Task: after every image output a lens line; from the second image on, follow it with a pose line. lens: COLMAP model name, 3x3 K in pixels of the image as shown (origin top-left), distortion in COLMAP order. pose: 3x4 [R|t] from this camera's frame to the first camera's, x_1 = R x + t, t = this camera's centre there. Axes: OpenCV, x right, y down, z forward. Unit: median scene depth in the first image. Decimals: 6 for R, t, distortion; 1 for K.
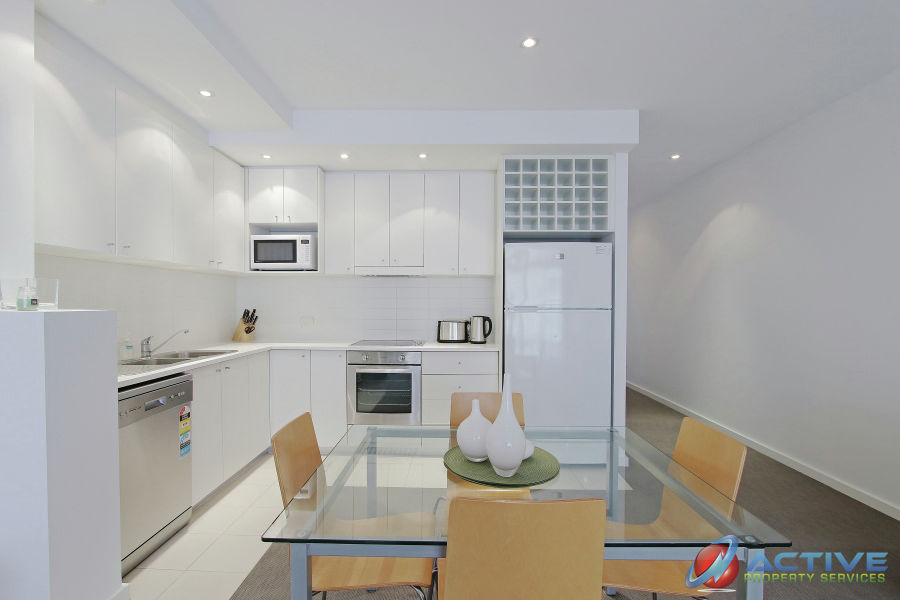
lens RADIAL K [[423.0, 0, 447.6], [0, 423.0, 310.7], [0, 0, 1]] dist [-0.006025, 0.000204]
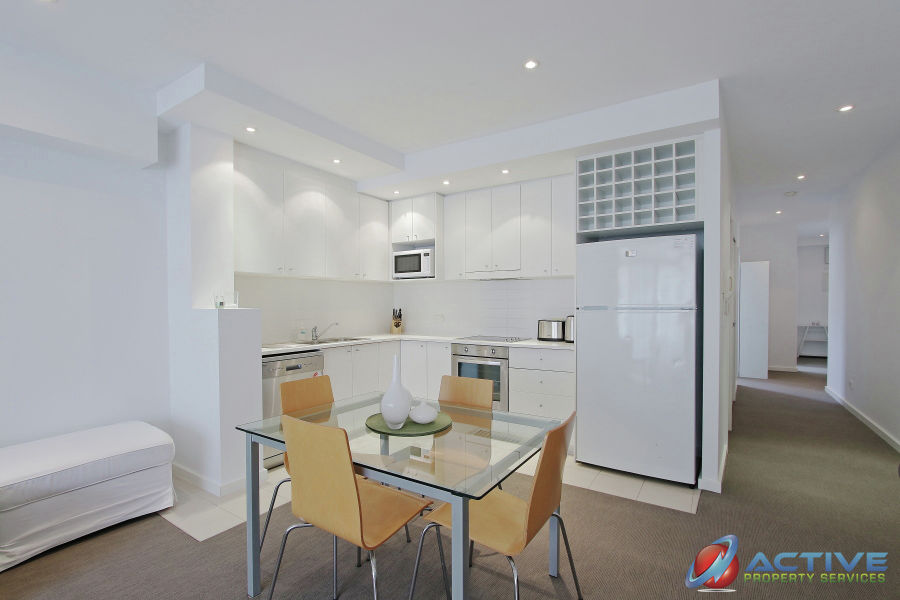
lens RADIAL K [[423.0, 0, 447.6], [0, 423.0, 310.7], [0, 0, 1]] dist [-0.006025, 0.000204]
pose [[0.844736, 0.004534, -0.535164, 0.386896], [-0.005400, 0.999985, -0.000052, 0.002110], [0.535156, 0.002934, 0.844748, -0.021331]]
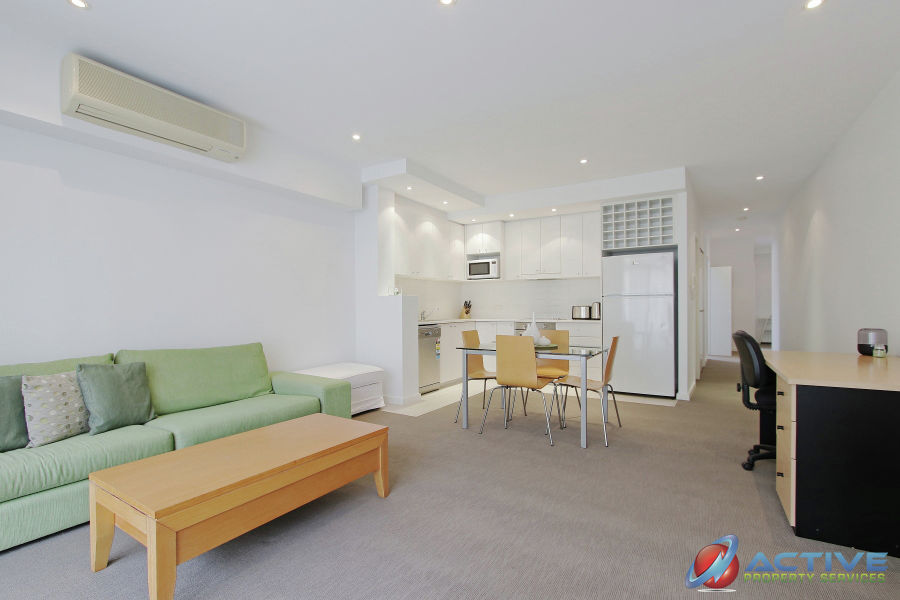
lens RADIAL K [[423.0, 0, 447.6], [0, 423.0, 310.7], [0, 0, 1]] dist [-0.006025, 0.000204]
pose [[0.862633, -0.005046, -0.505806, 0.417277], [-0.000163, 0.999947, -0.010253, 0.063584], [0.505831, 0.008927, 0.862587, -0.680851]]
